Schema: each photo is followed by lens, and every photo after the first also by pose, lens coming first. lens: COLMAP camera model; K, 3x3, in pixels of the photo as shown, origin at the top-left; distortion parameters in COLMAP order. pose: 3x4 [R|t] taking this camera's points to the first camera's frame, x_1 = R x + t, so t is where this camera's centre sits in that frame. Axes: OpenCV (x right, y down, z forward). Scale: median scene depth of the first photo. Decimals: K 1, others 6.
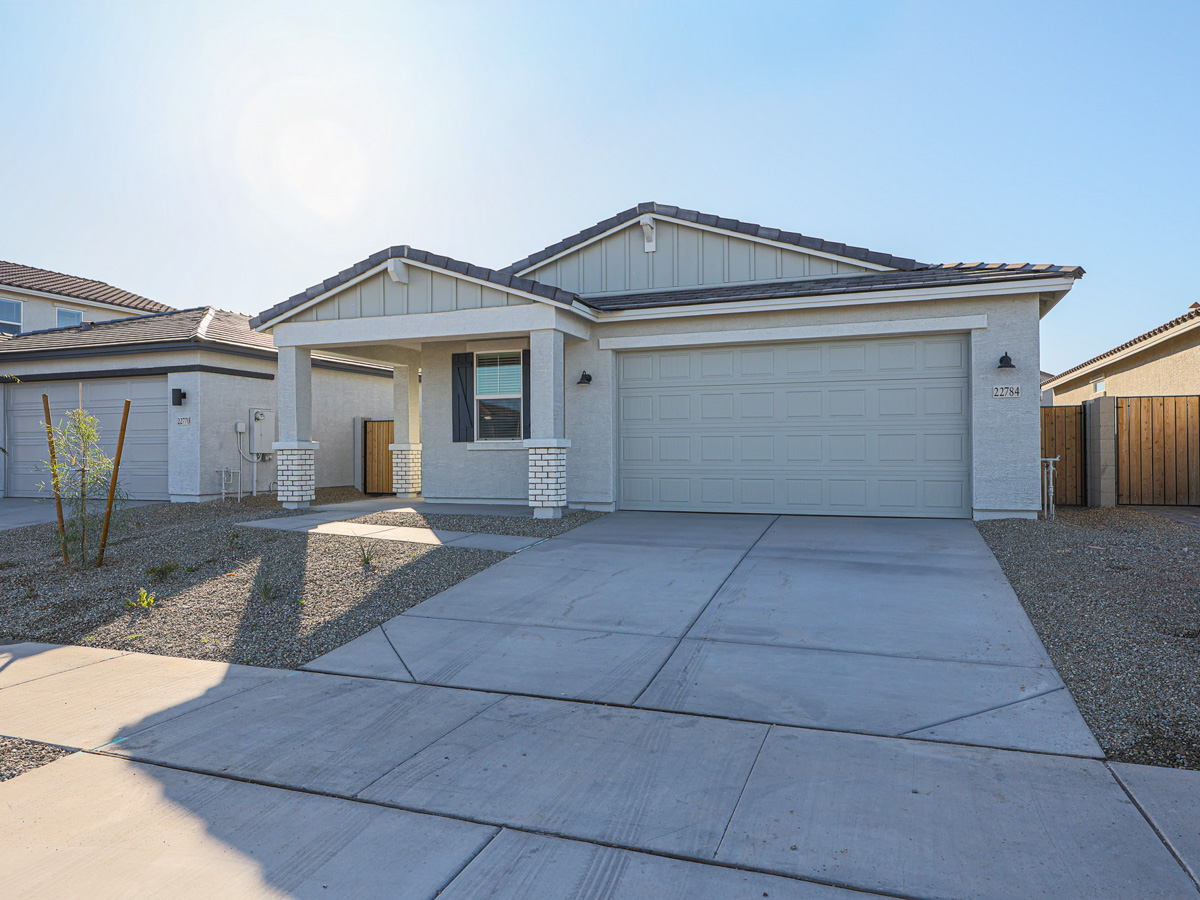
lens RADIAL K [[706.8, 0, 600.0], [0, 706.8, 450.0], [0, 0, 1]] dist [-0.000247, 0.000224]
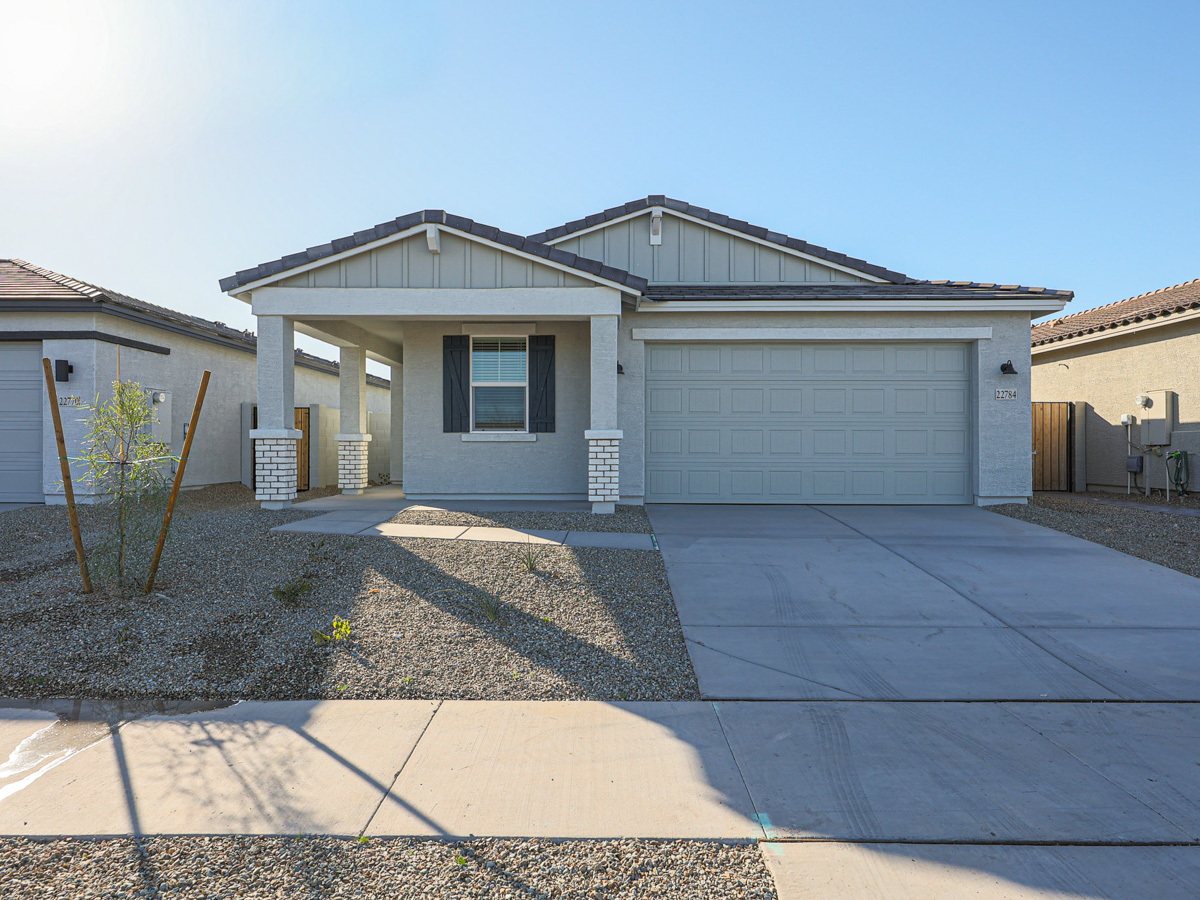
lens RADIAL K [[682.7, 0, 600.0], [0, 682.7, 450.0], [0, 0, 1]] dist [0.004256, -0.001243]
pose [[0.950340, 0.004438, 0.311183, -0.338679], [-0.007202, 0.999944, 0.007733, 0.003698], [-0.311131, -0.009590, 0.950319, 0.114563]]
